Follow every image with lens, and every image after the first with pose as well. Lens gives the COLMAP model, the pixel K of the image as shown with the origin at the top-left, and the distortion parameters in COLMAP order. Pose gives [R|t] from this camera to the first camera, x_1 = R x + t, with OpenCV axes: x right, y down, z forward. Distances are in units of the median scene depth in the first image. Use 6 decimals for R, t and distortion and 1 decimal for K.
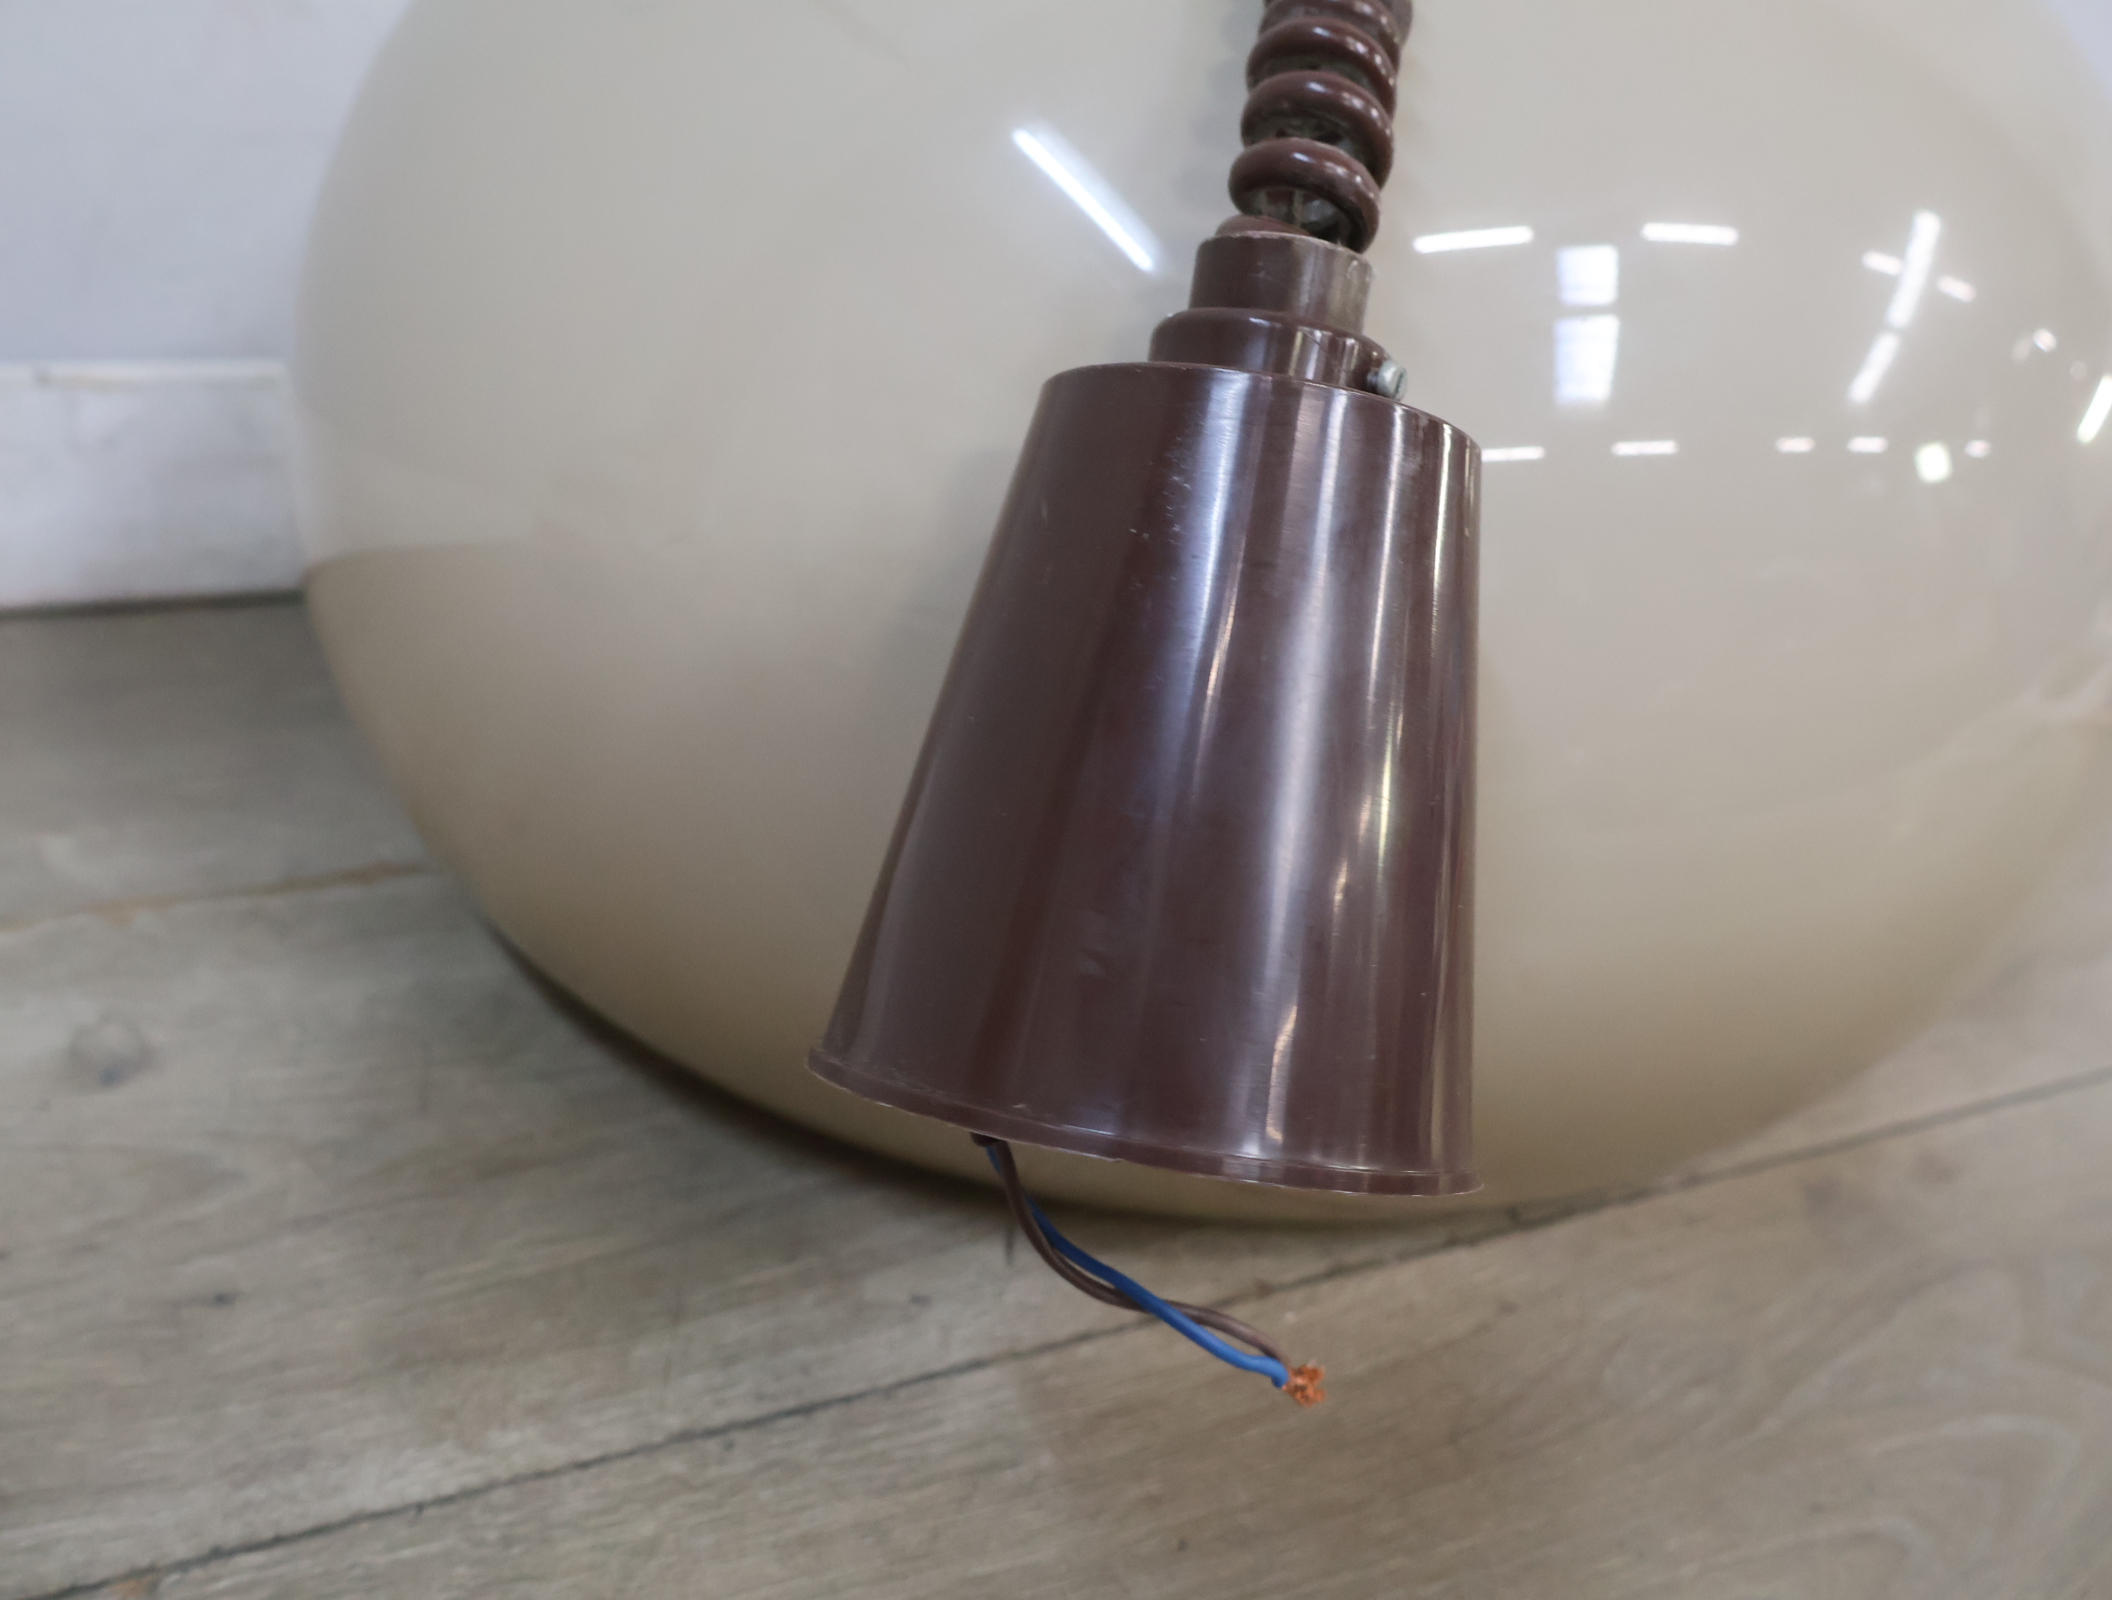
lens RADIAL K [[2022.2, 0, 1048.5], [0, 2022.2, 793.1], [0, 0, 1]] dist [0.001964, 0.000000]
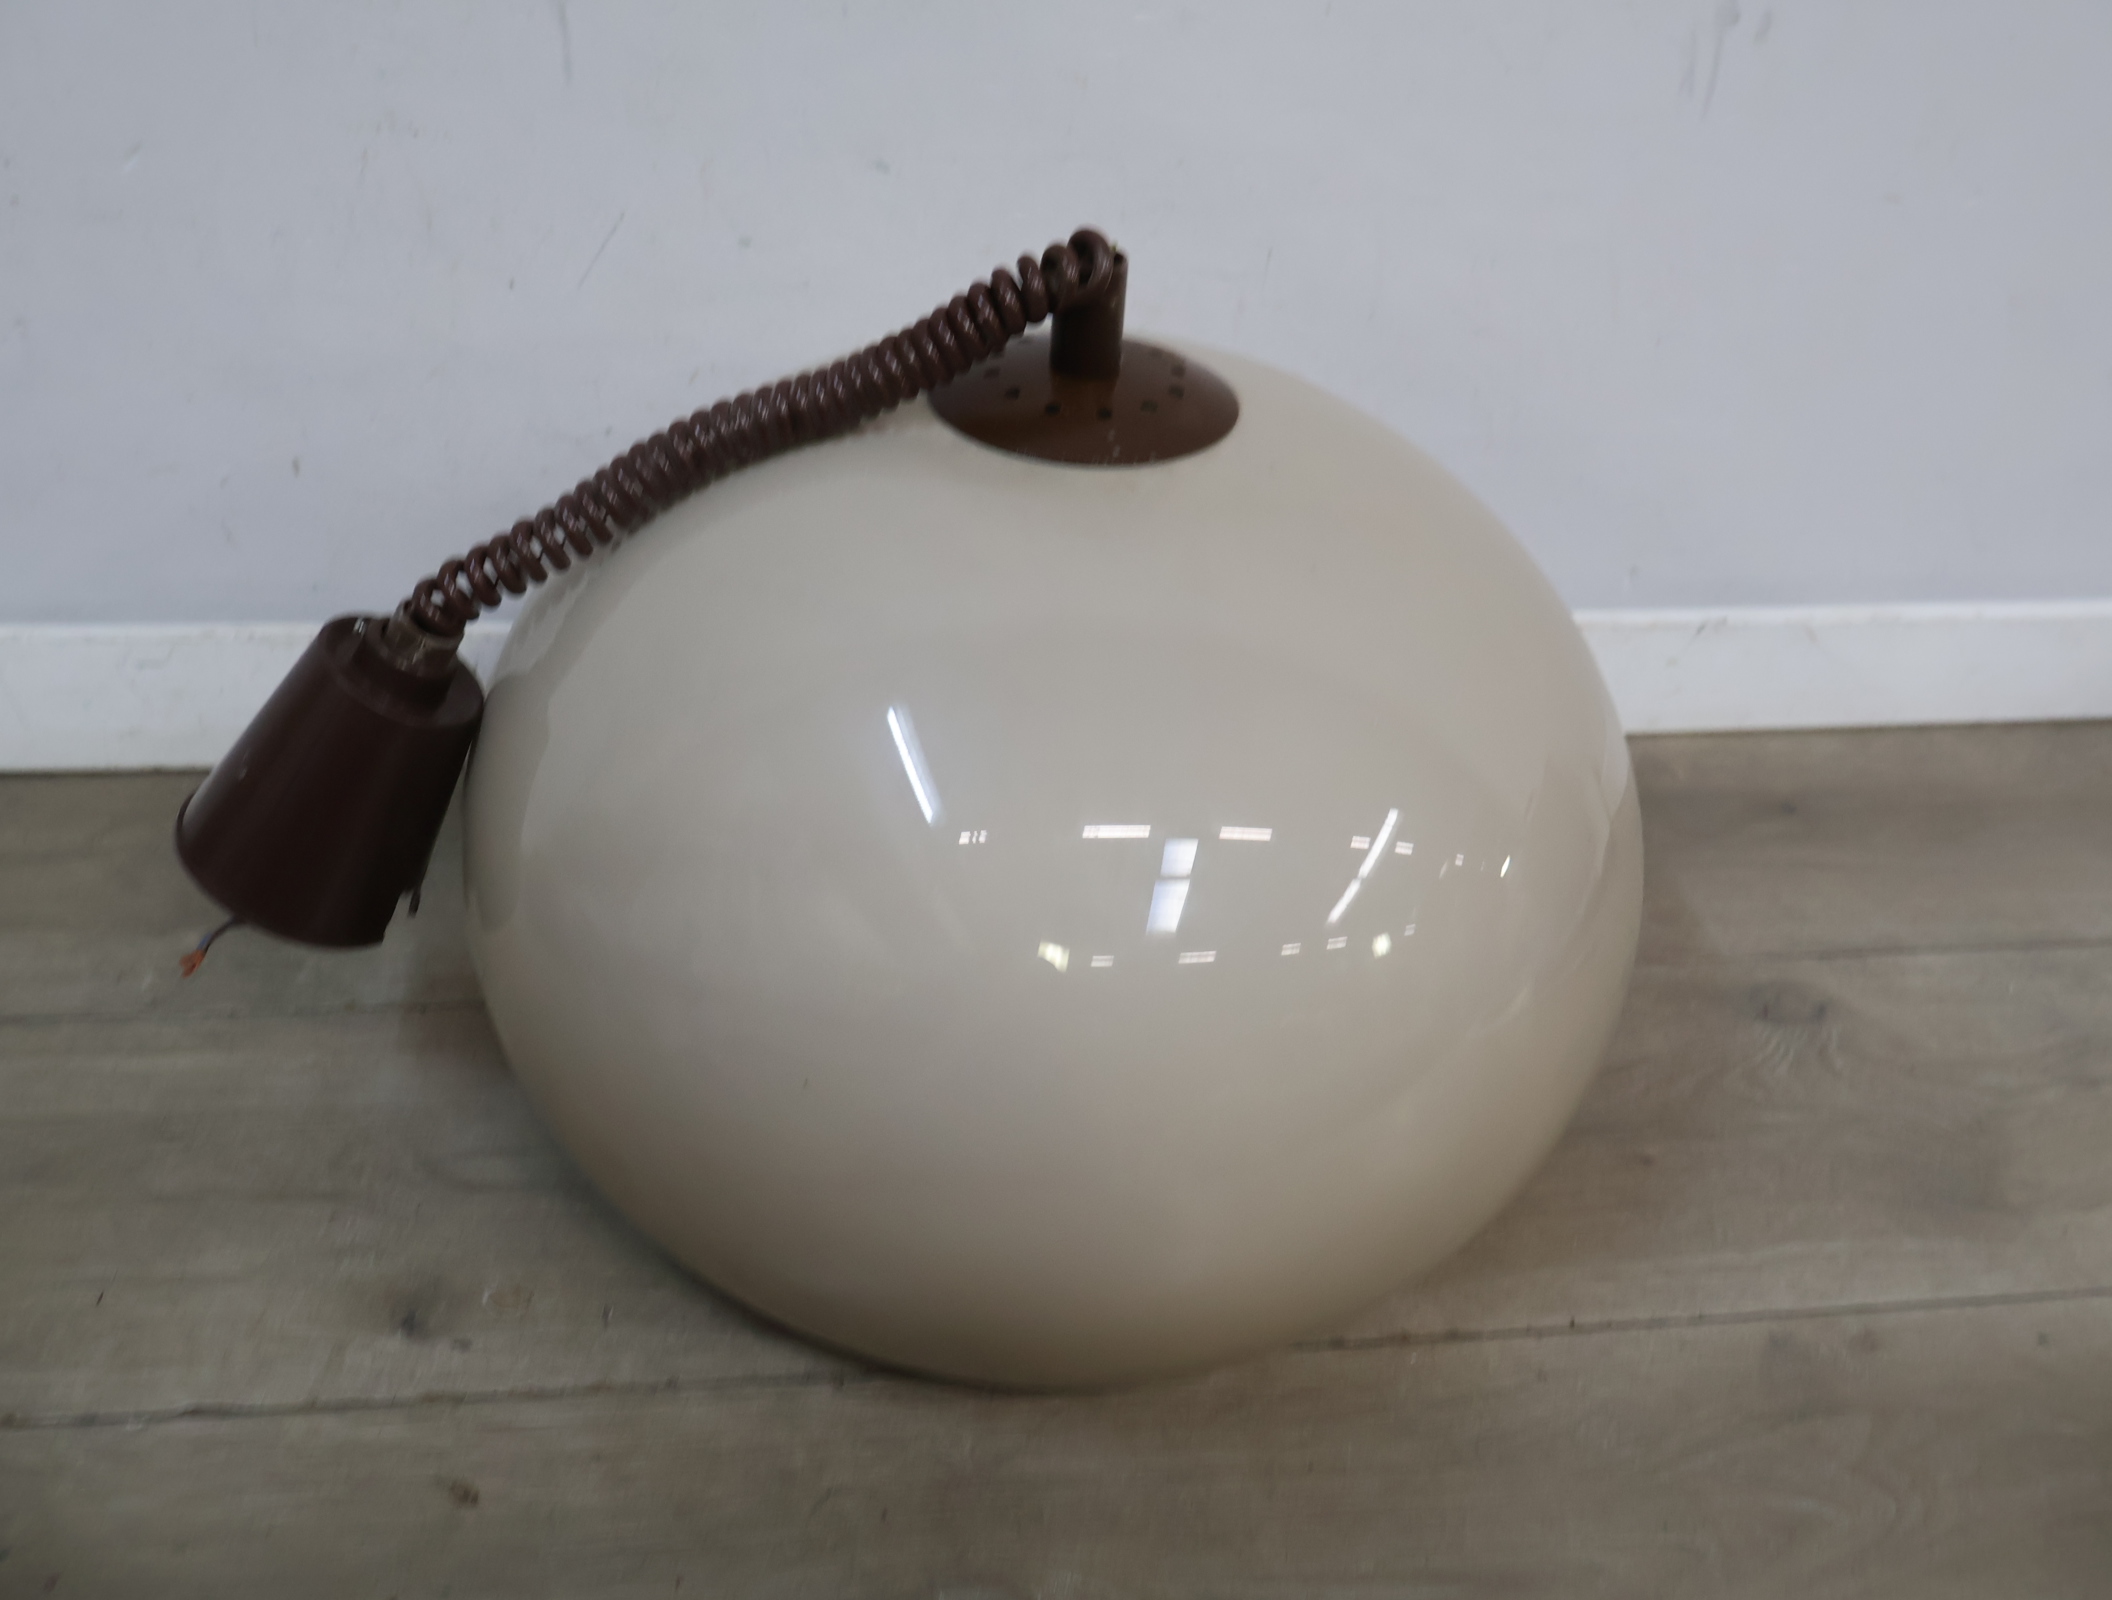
lens RADIAL K [[2022.2, 0, 1056.7], [0, 2022.2, 798.8], [0, 0, 1]] dist [0.001964, 0.000000]
pose [[0.947193, 0.135199, -0.290770, 0.309507], [-0.101093, 0.986433, 0.129347, -0.496208], [0.304313, -0.093122, 0.948010, -0.880627]]
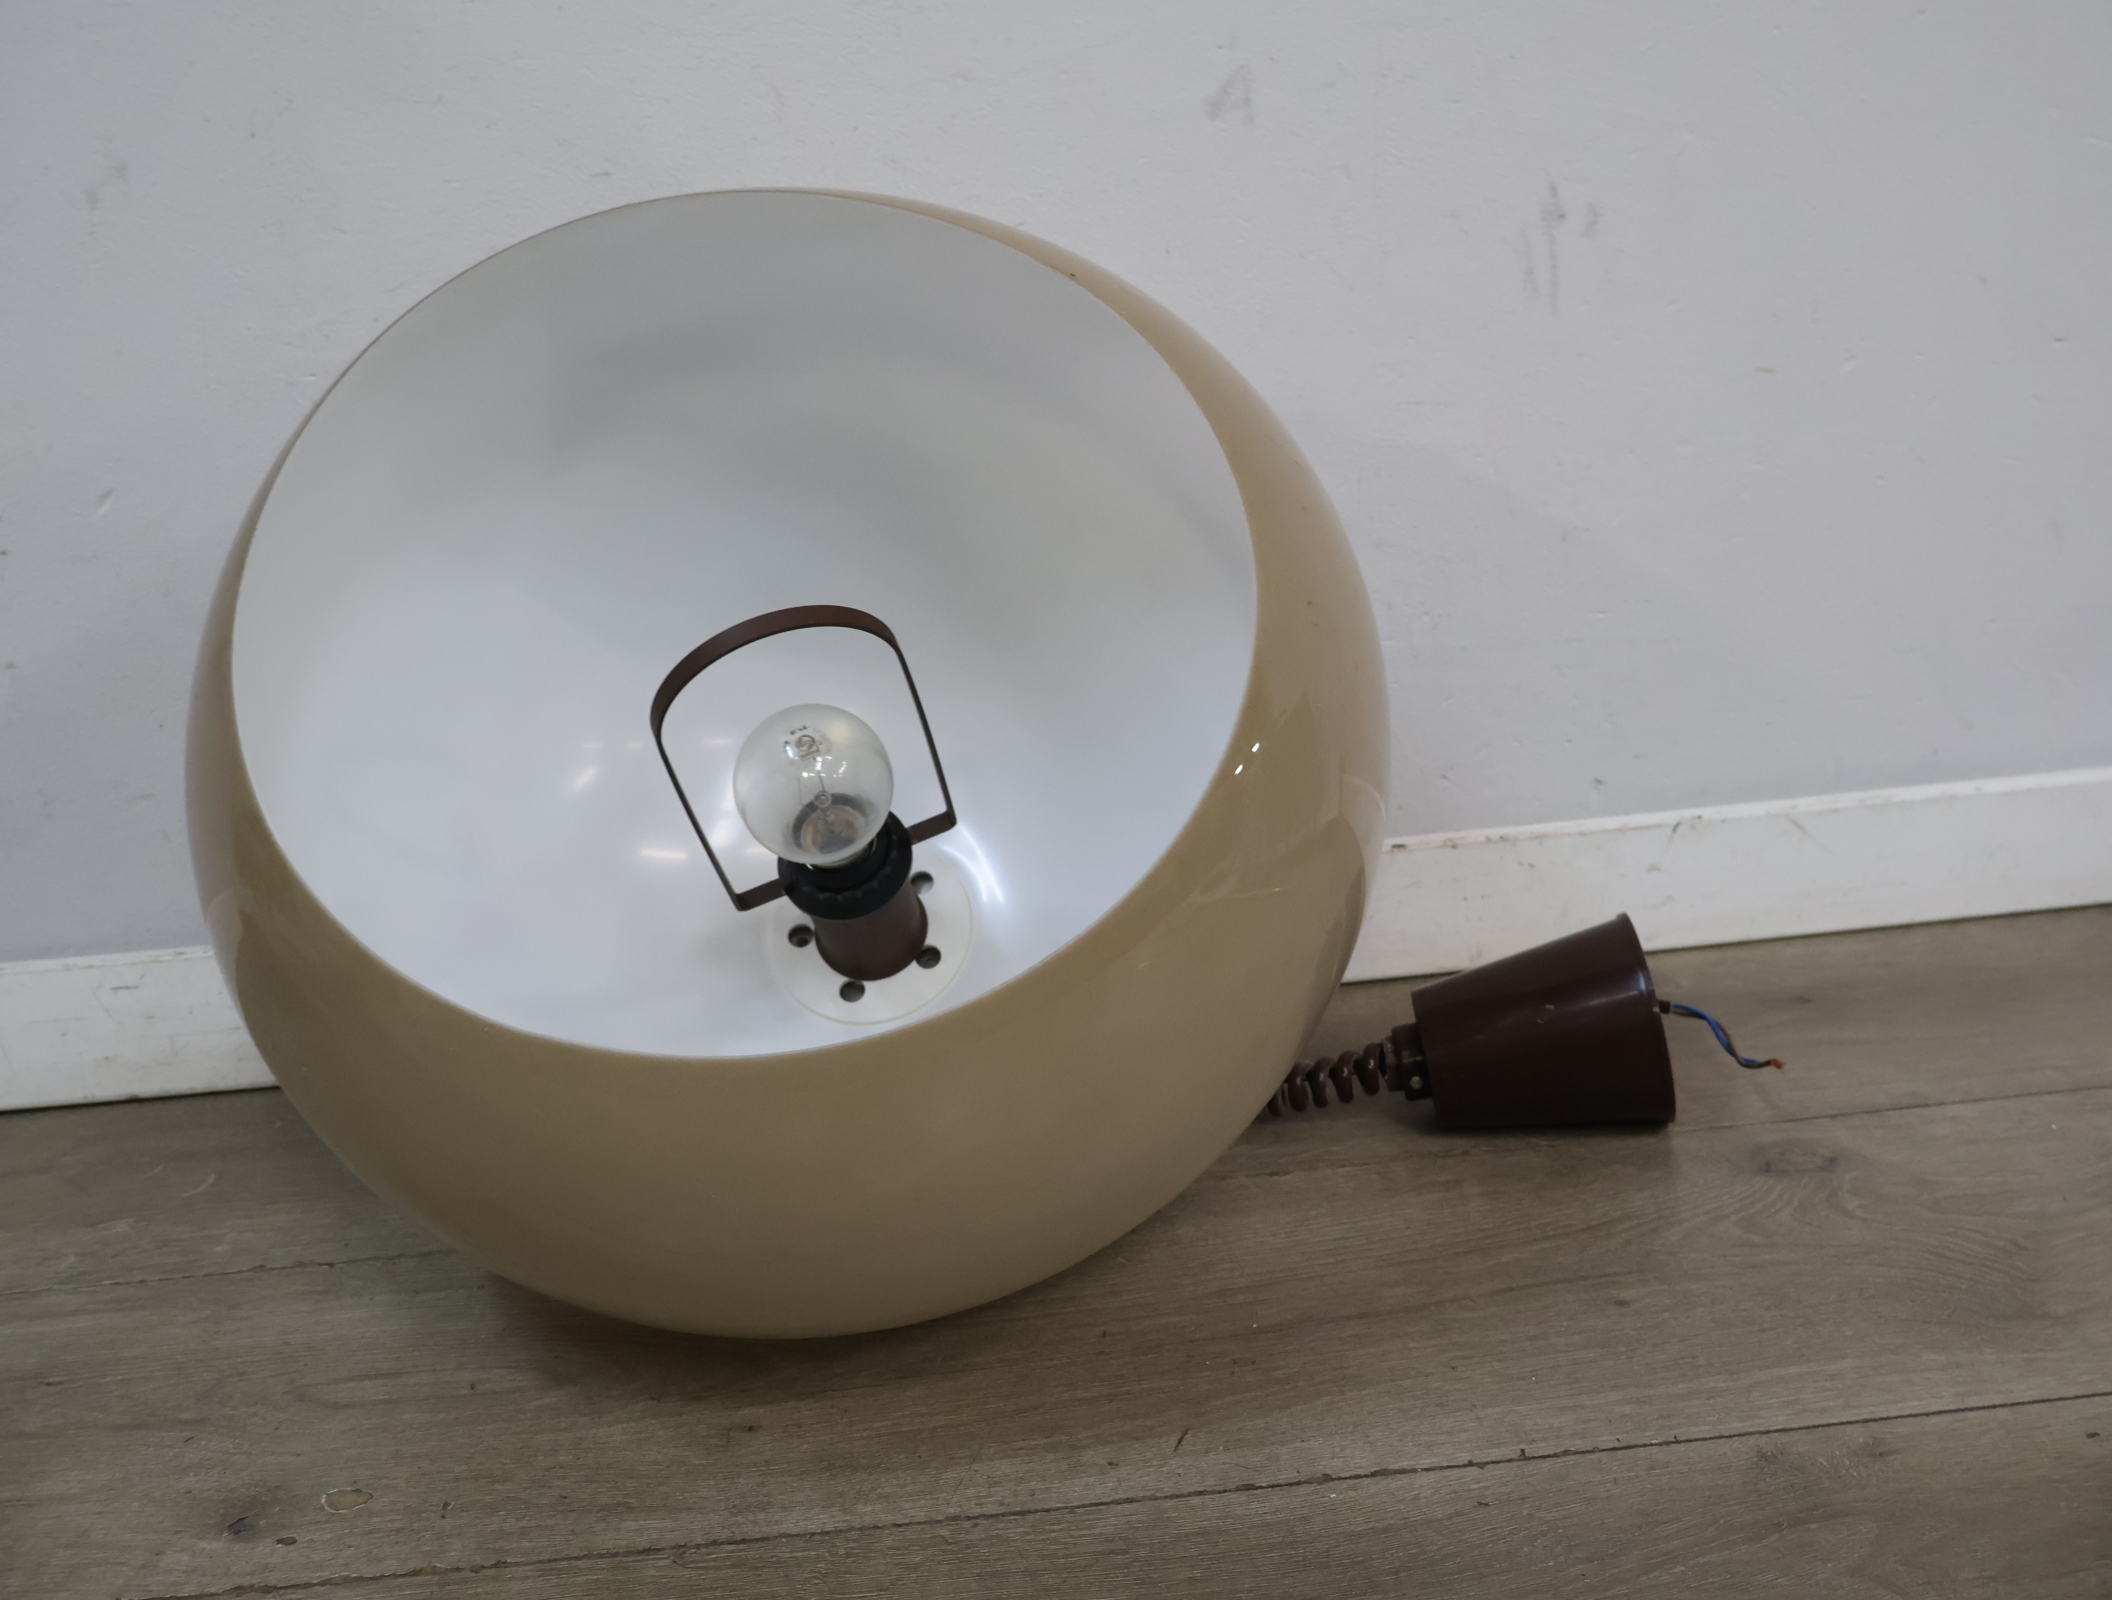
lens RADIAL K [[2022.2, 0, 1053.8], [0, 2022.2, 799.8], [0, 0, 1]] dist [0.001964, 0.000000]
pose [[0.908608, -0.060406, -0.413259, 0.684413], [-0.011127, 0.985633, -0.168534, -0.012772], [0.417502, 0.157729, 0.894882, -0.684161]]
